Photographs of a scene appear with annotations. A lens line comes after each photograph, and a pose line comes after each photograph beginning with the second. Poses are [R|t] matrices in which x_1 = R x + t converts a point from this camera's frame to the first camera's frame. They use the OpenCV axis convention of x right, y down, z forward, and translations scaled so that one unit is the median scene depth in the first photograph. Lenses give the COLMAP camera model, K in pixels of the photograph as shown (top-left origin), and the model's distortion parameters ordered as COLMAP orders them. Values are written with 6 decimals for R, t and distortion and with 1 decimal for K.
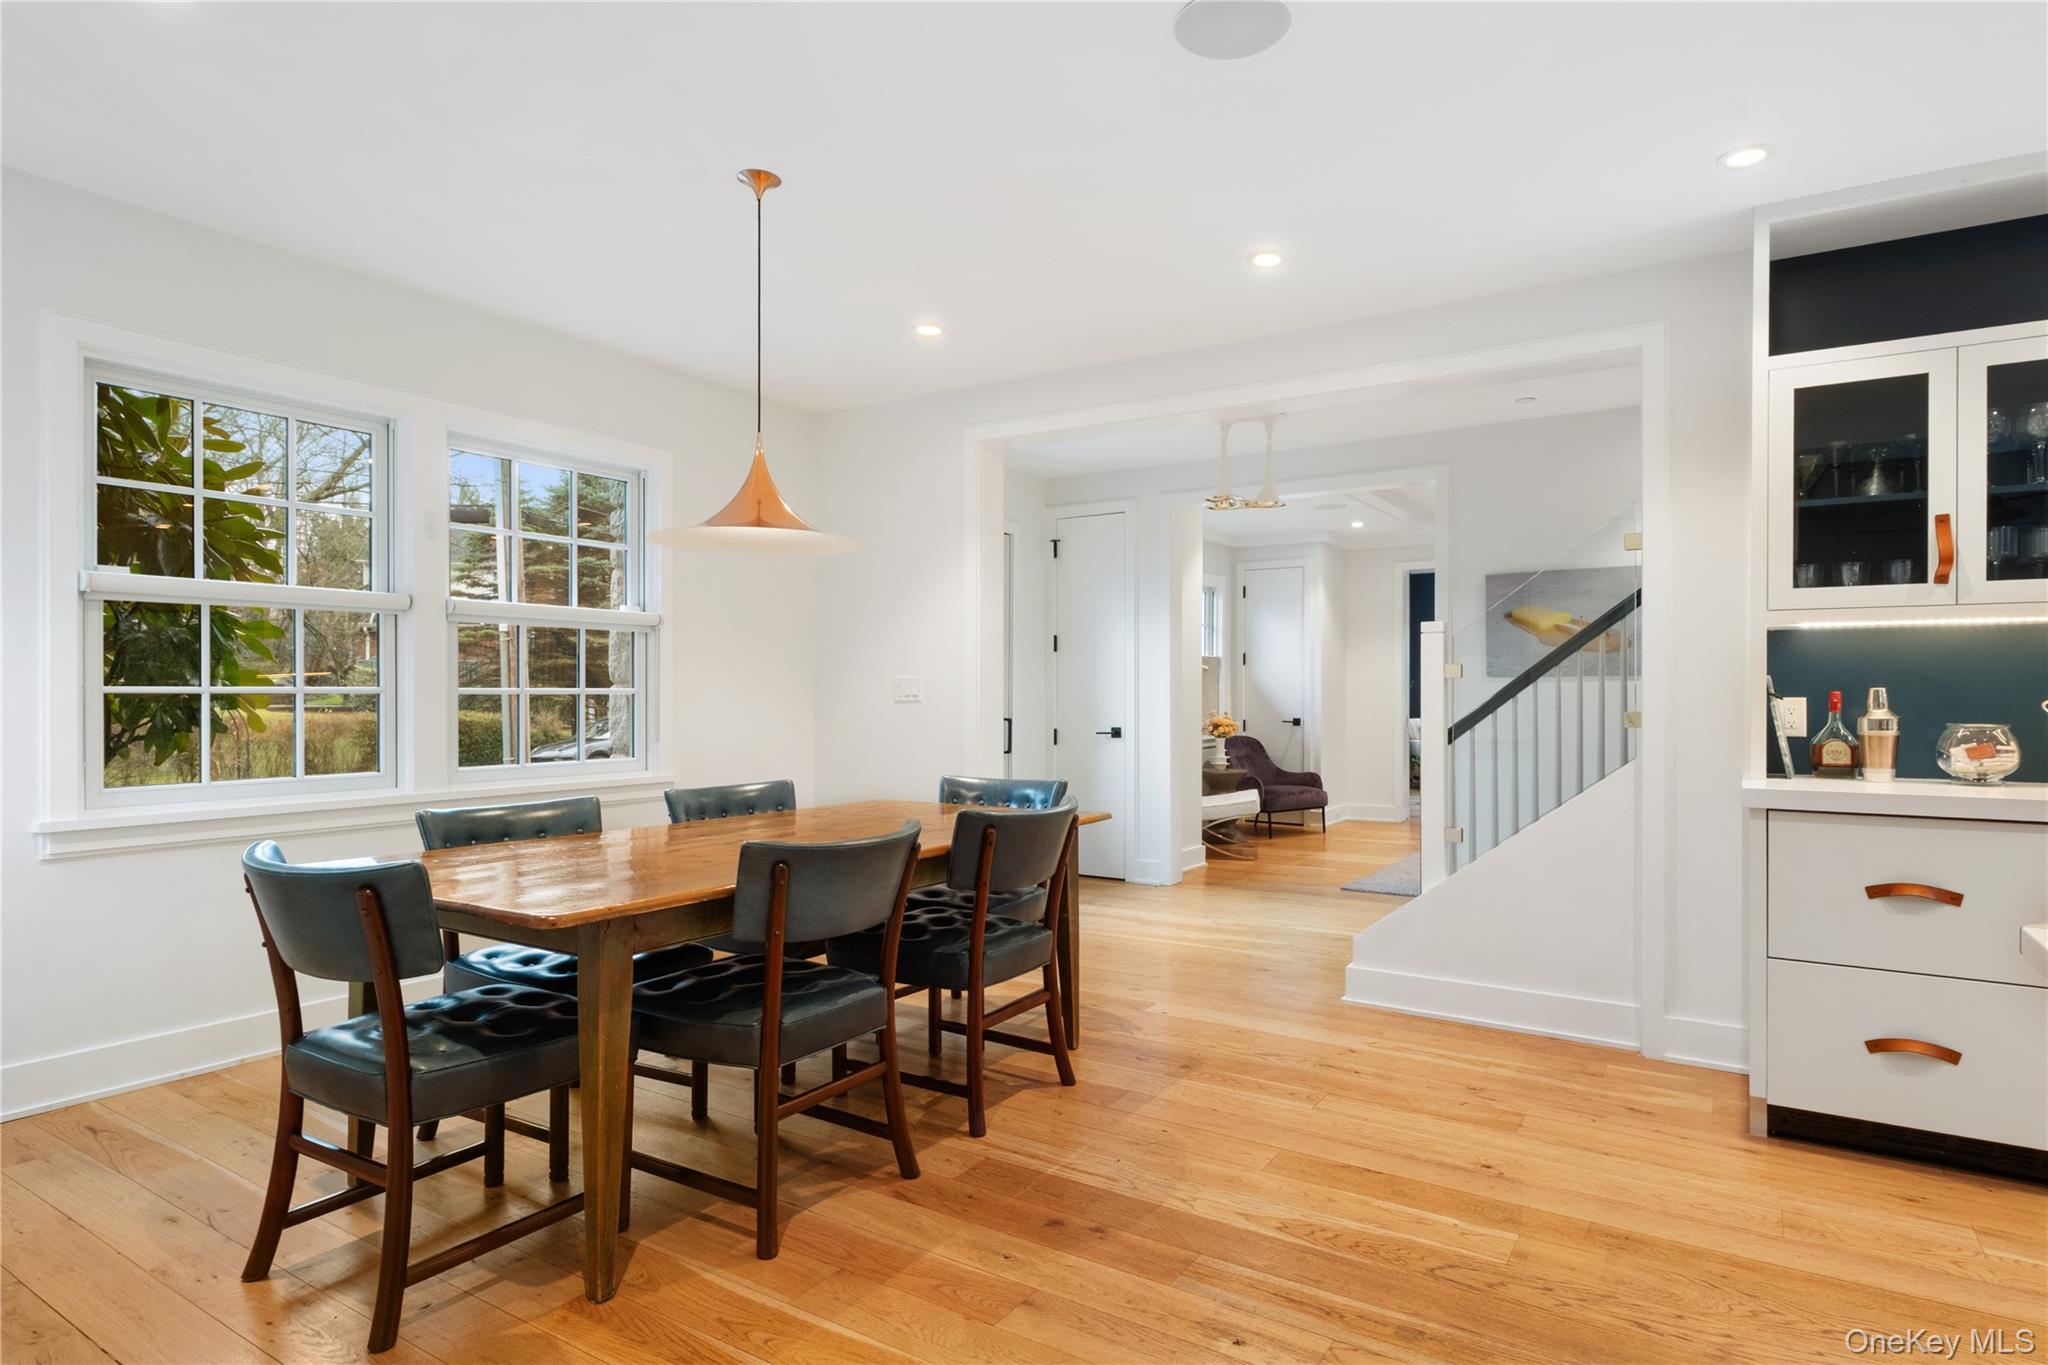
lens RADIAL K [[1106.7, 0, 1070.1], [0, 1106.7, 672.3], [0, 0, 1]] dist [0.137433, -0.119628]
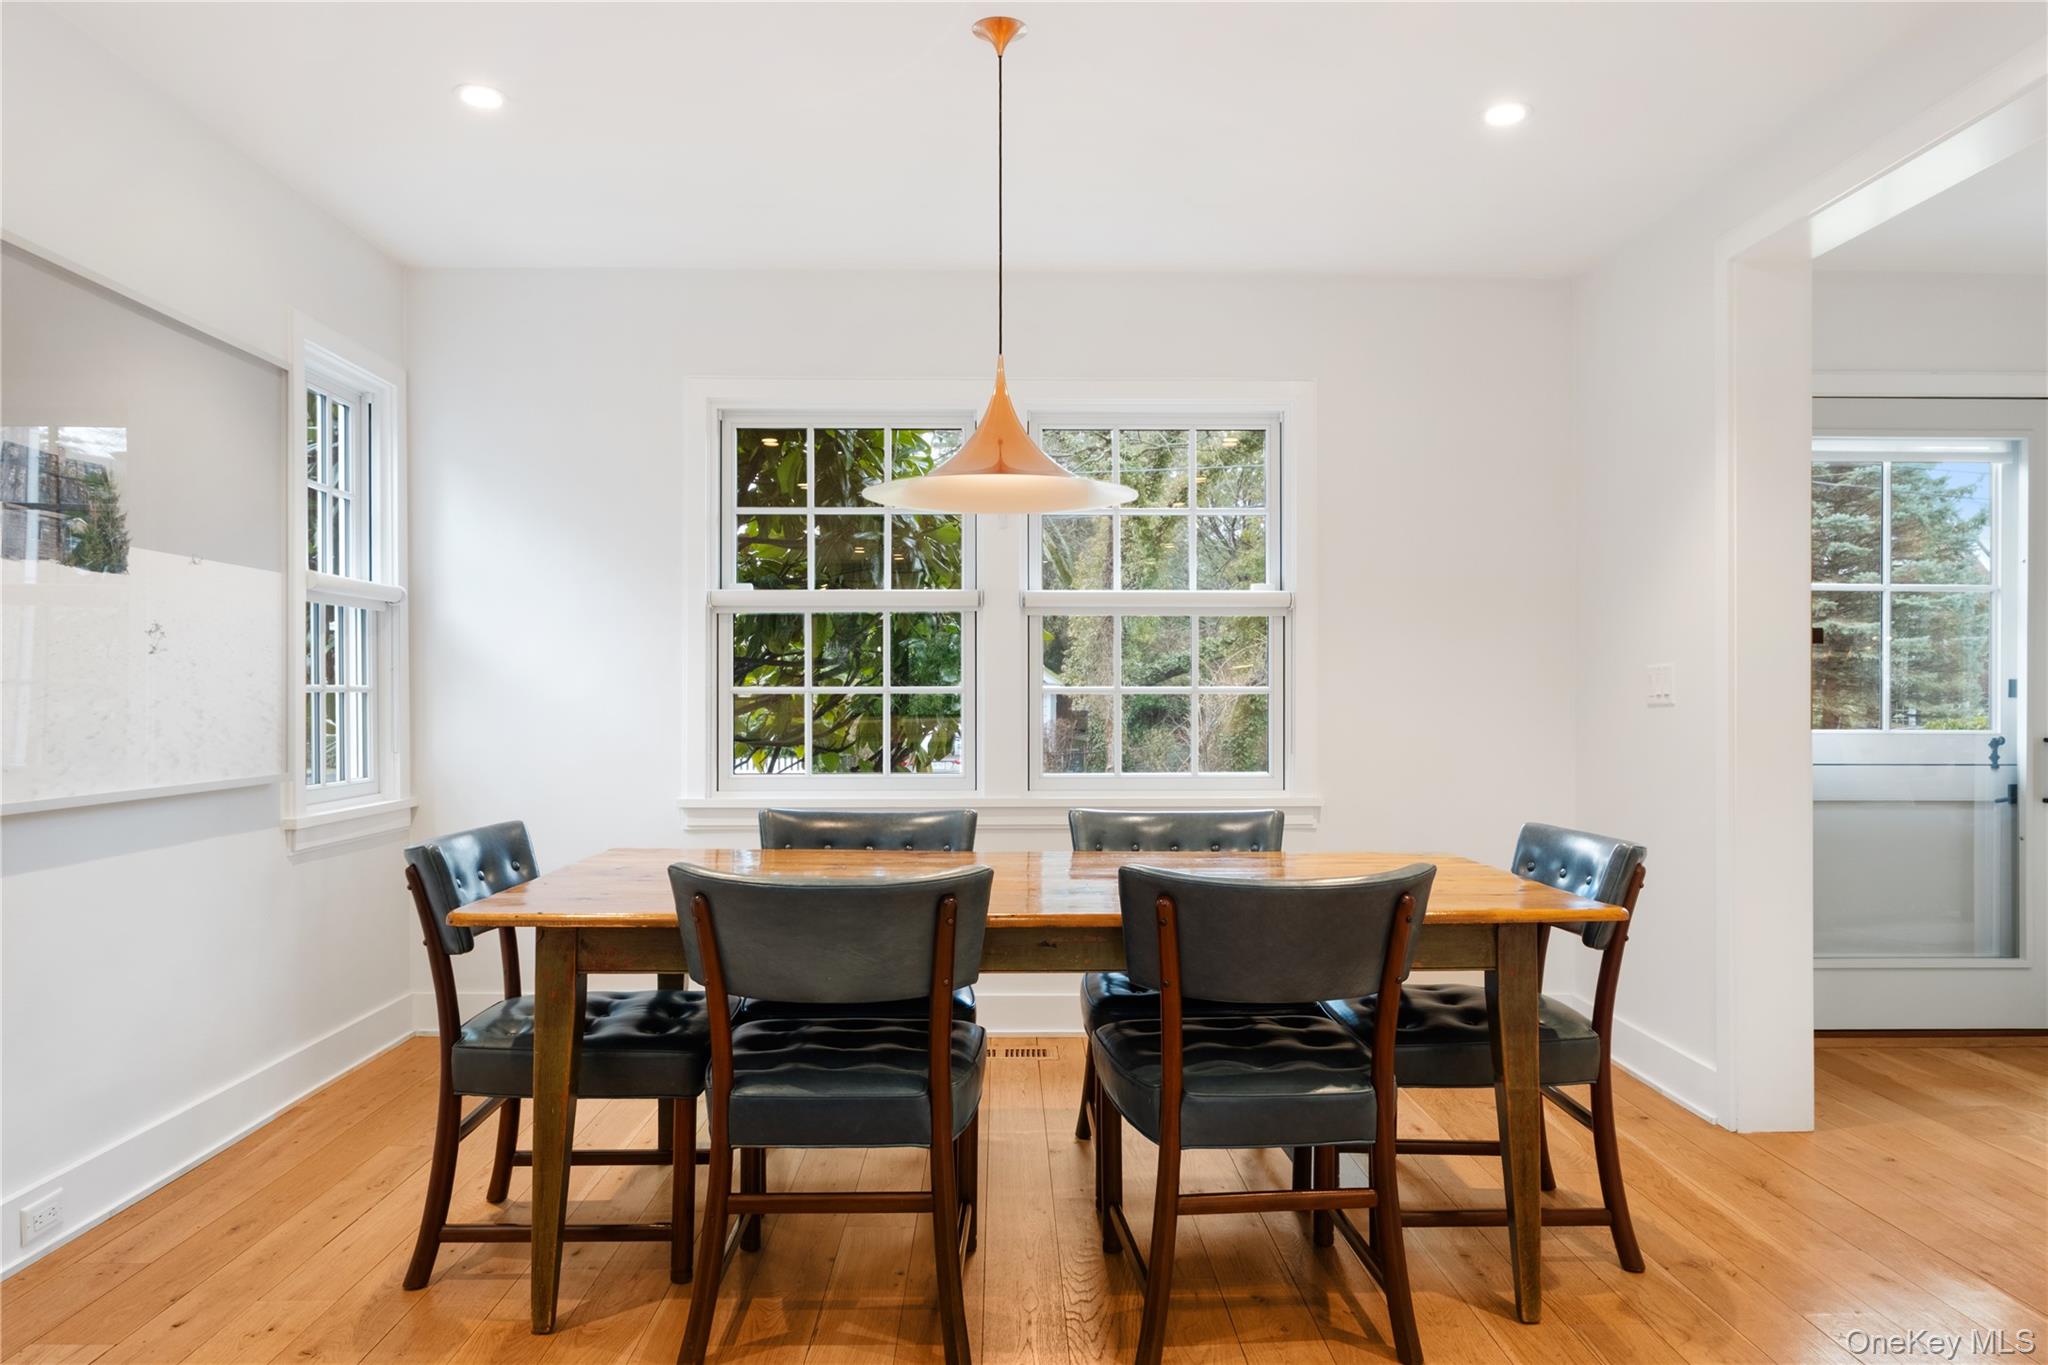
lens RADIAL K [[1366.6, 0, 1027.7], [0, 1366.6, 698.6], [0, 0, 1]] dist [0.002150, 0.001103]
pose [[0.549066, -0.000788, -0.835778, 0.516695], [0.018537, 0.999765, 0.011235, 0.013890], [0.835573, -0.021661, 0.548952, 0.497660]]
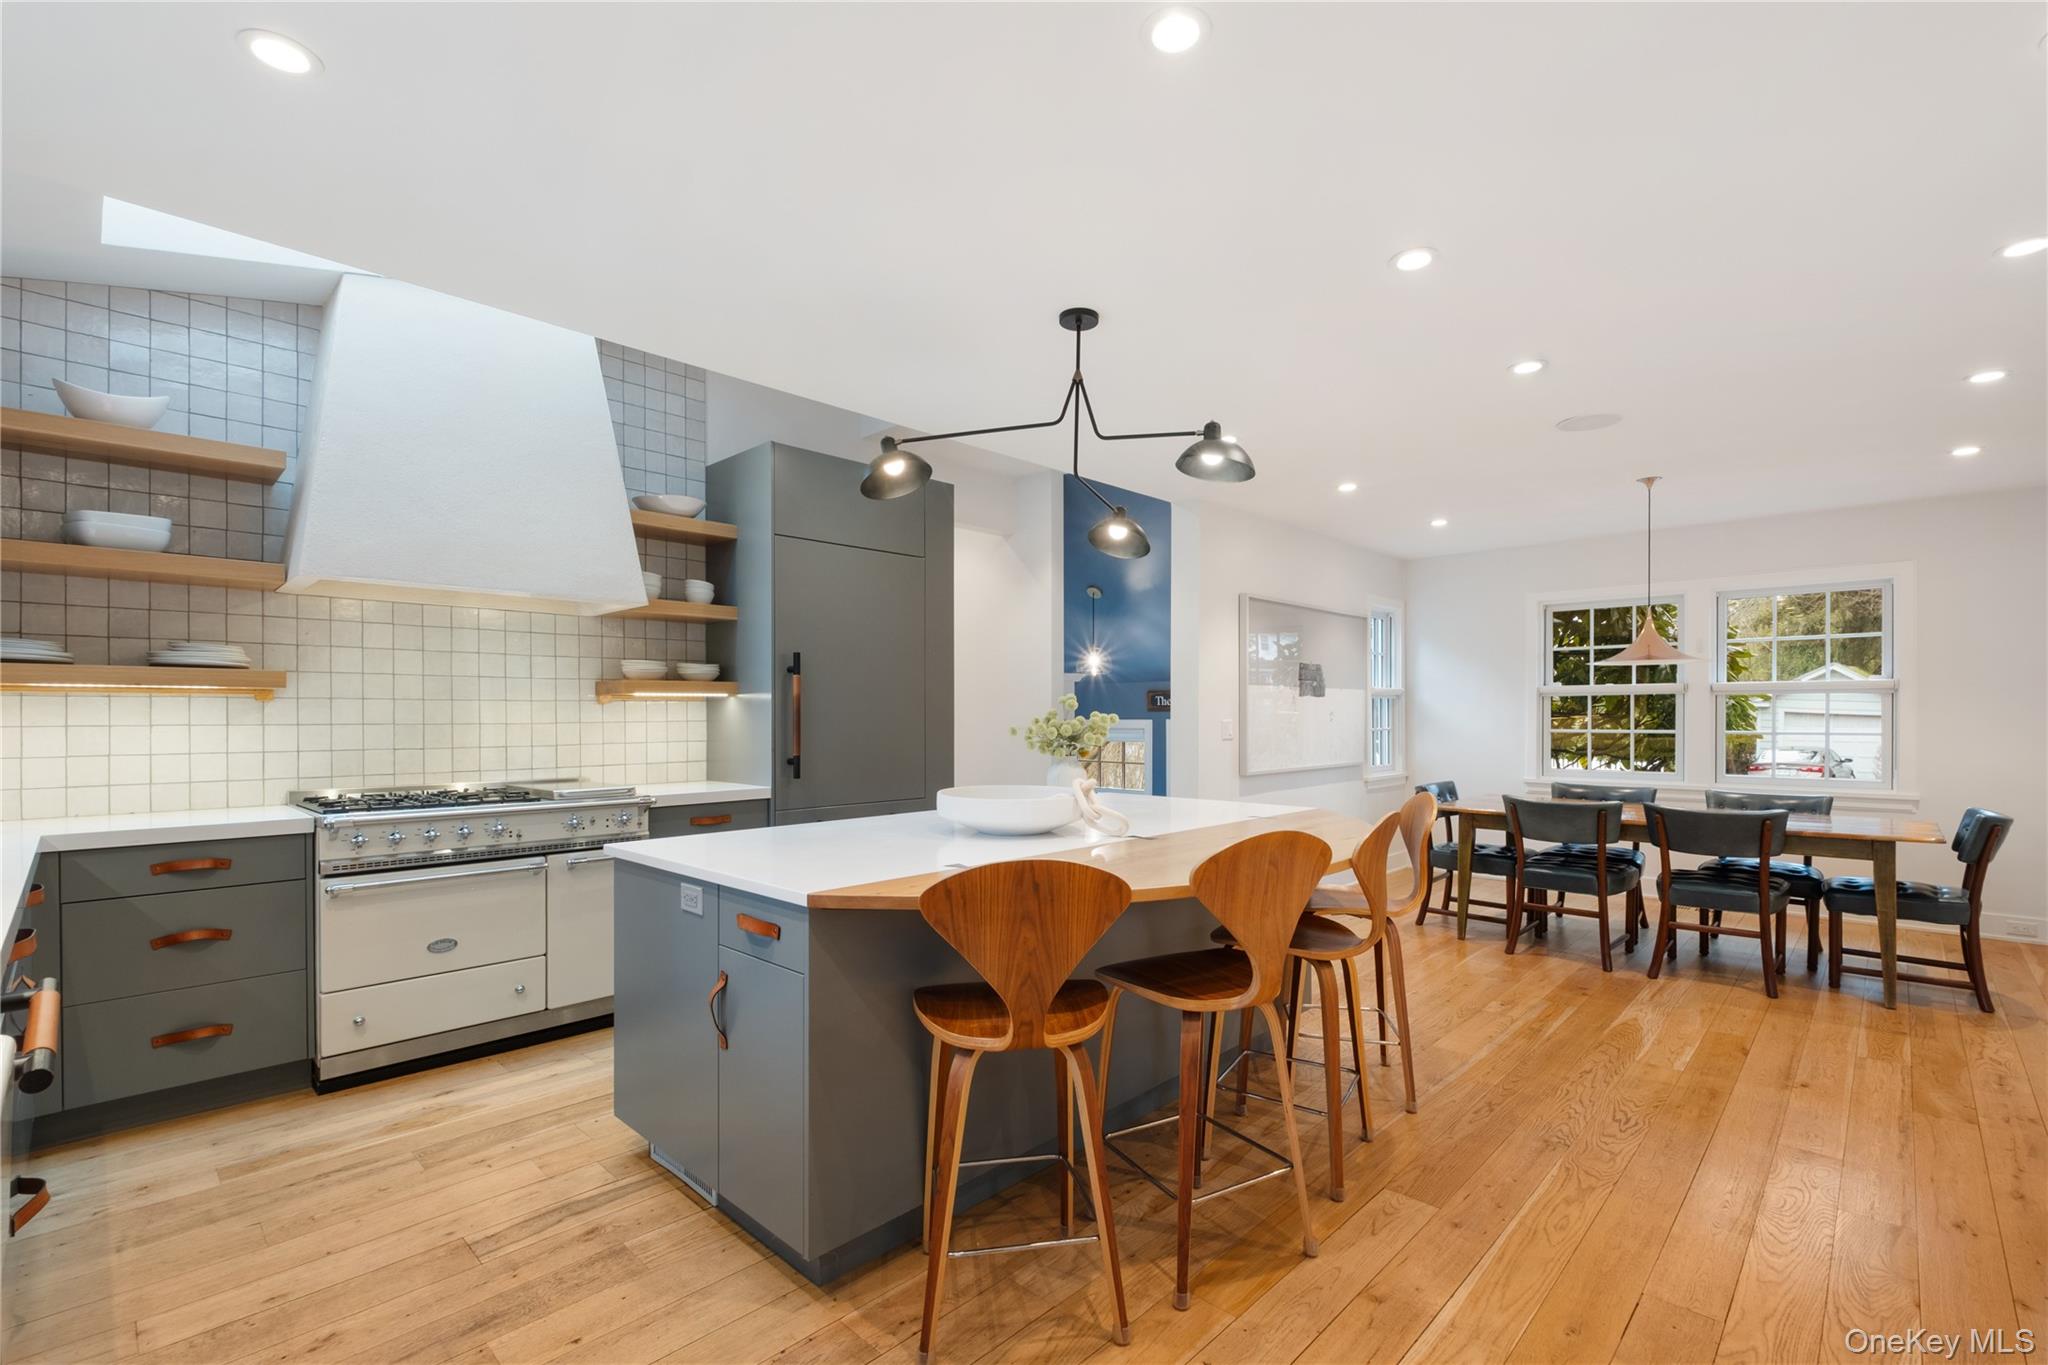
lens RADIAL K [[903.4, 0, 1026.2], [0, 903.4, 718.9], [0, 0, 1]] dist [0.001036, 0.000024]
pose [[-0.209385, 0.003031, -0.977829, 1.487940], [0.021641, 0.999765, -0.001535, -0.036988], [0.977594, -0.021482, -0.209401, 0.266841]]
